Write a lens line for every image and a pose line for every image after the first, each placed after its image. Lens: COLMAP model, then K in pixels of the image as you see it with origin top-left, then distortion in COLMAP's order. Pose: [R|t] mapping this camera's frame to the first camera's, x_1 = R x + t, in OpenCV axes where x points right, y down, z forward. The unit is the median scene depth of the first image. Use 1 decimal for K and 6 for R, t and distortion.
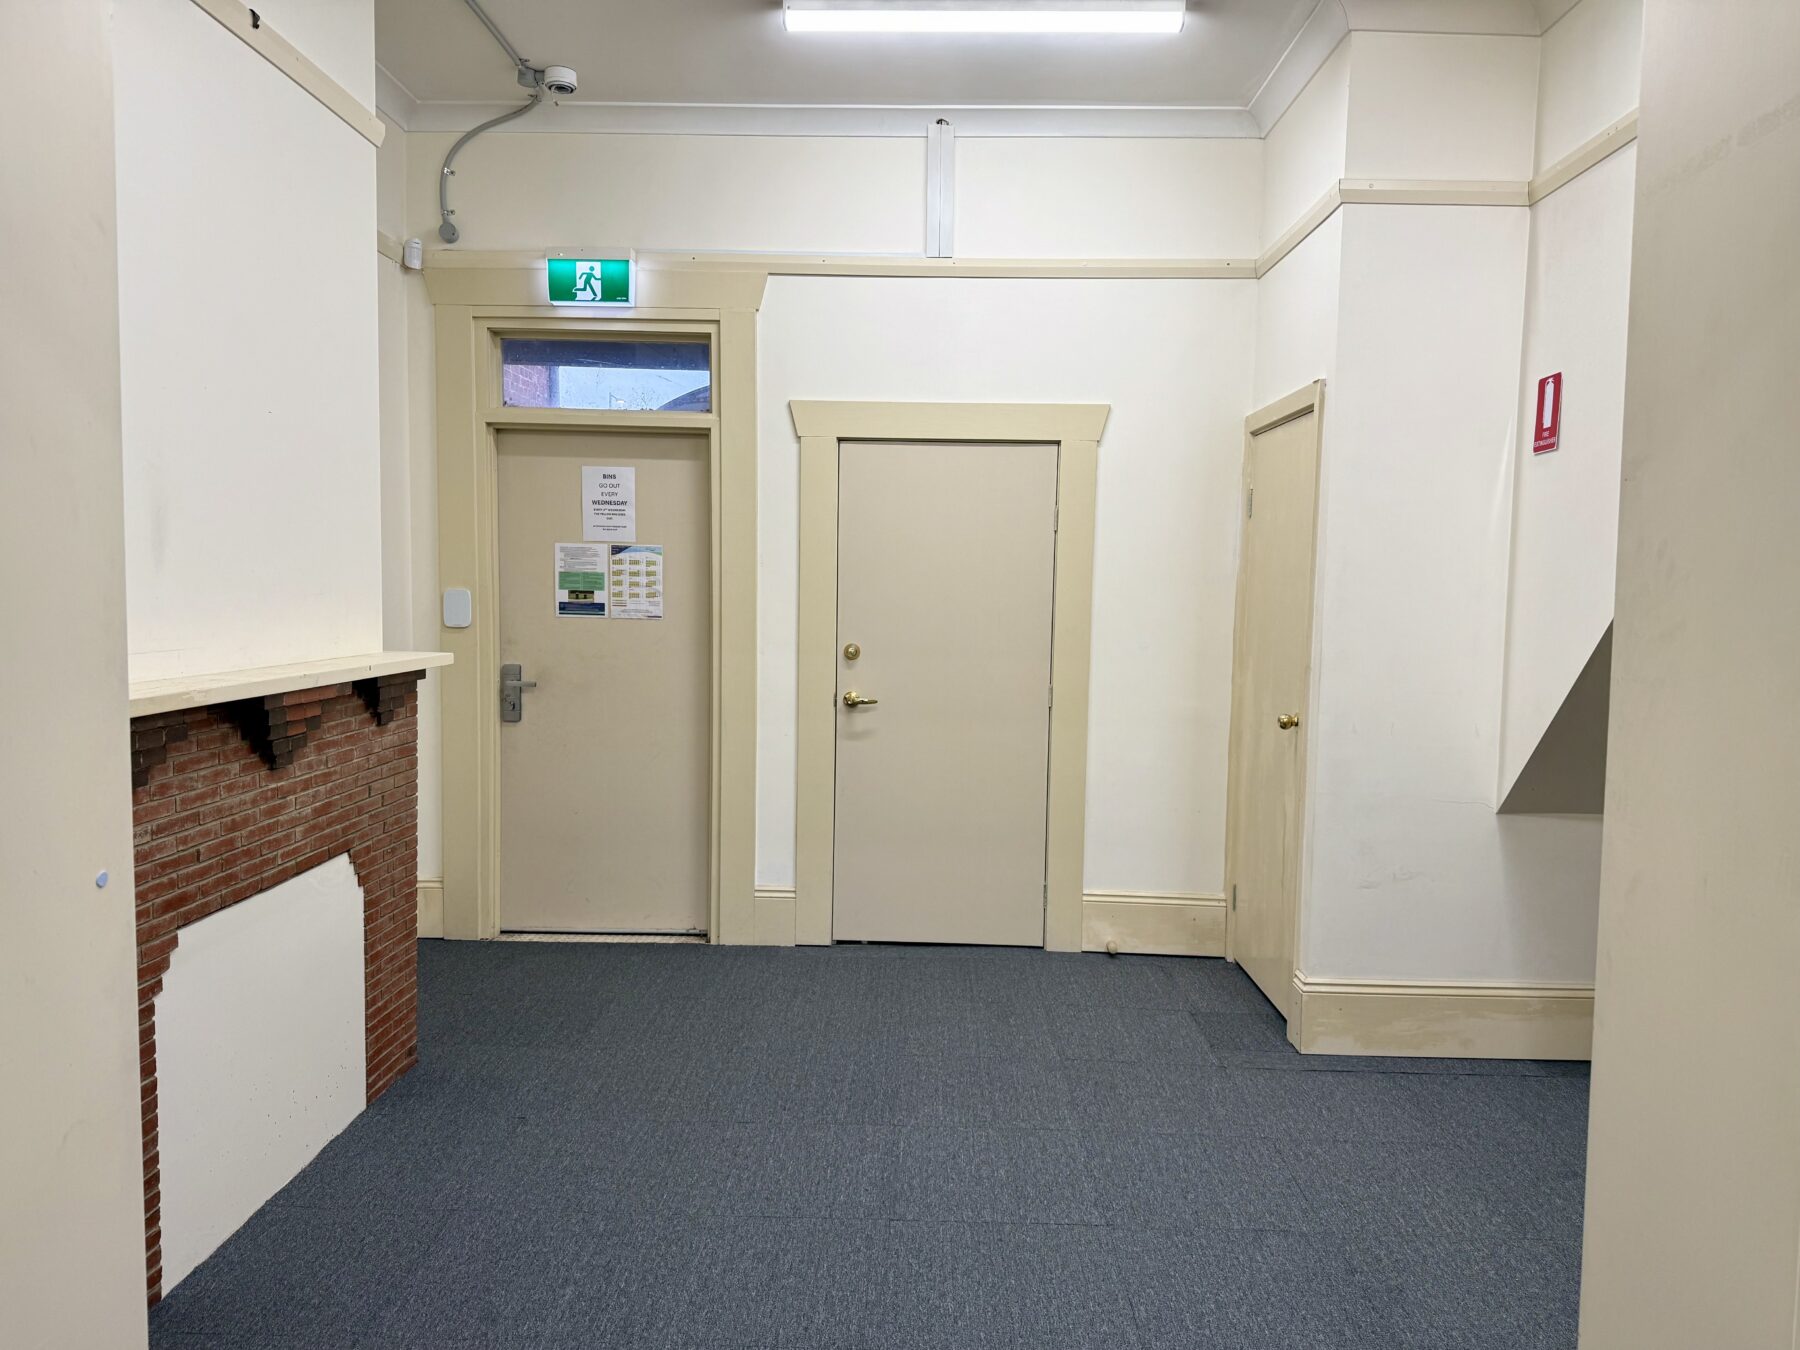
lens RADIAL K [[1240.0, 0, 903.5], [0, 1240.0, 682.2], [0, 0, 1]] dist [0.110525, -0.164894]
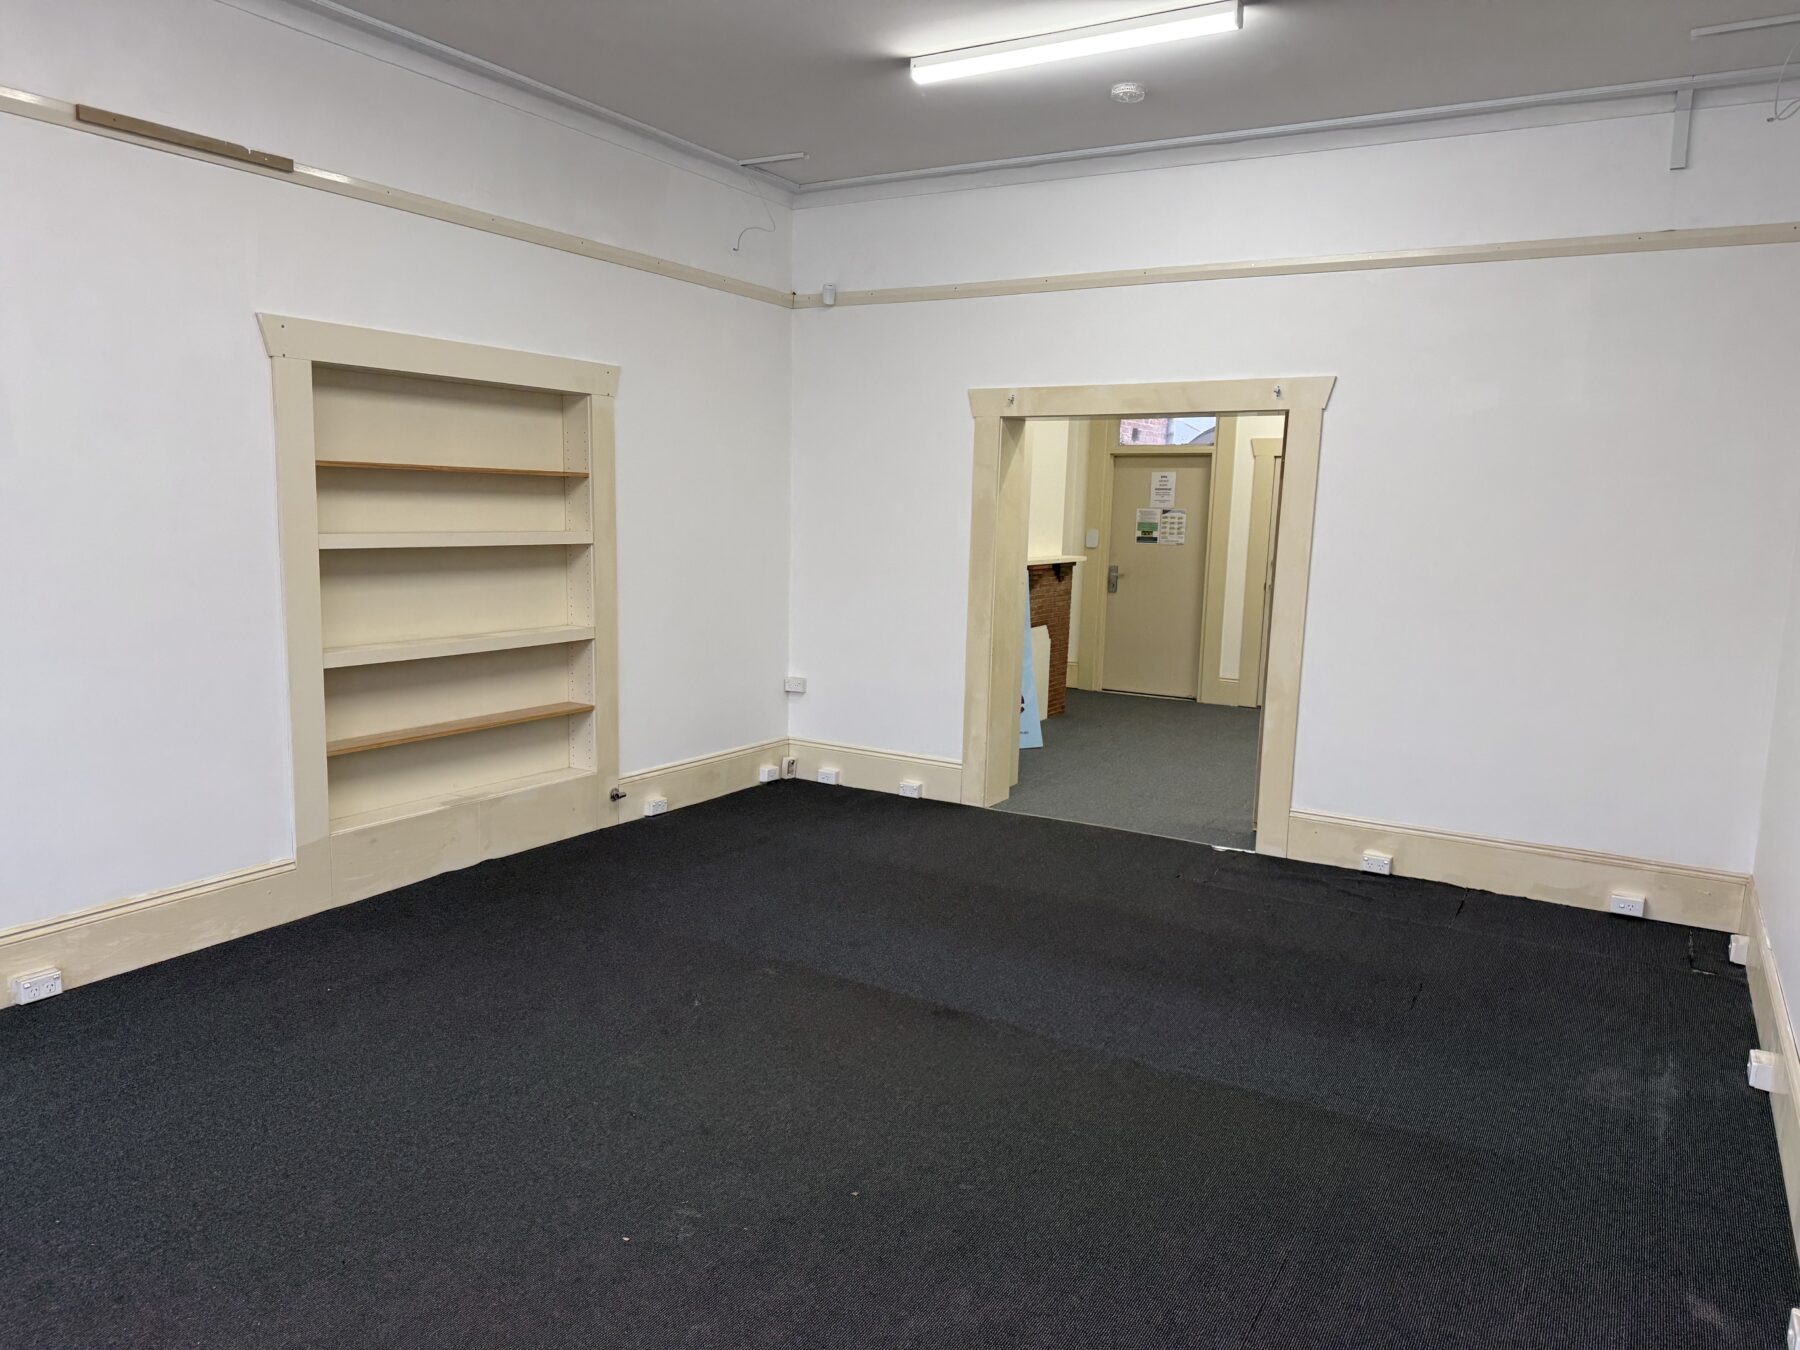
lens RADIAL K [[1267.8, 0, 900.0], [0, 1267.8, 675.0], [0, 0, 1]] dist [0.172275, -0.229765]
pose [[0.875533, 0.071235, -0.477878, 0.439502], [-0.049359, 0.997084, 0.058198, 0.066260], [0.480630, -0.027367, 0.876496, -1.138139]]
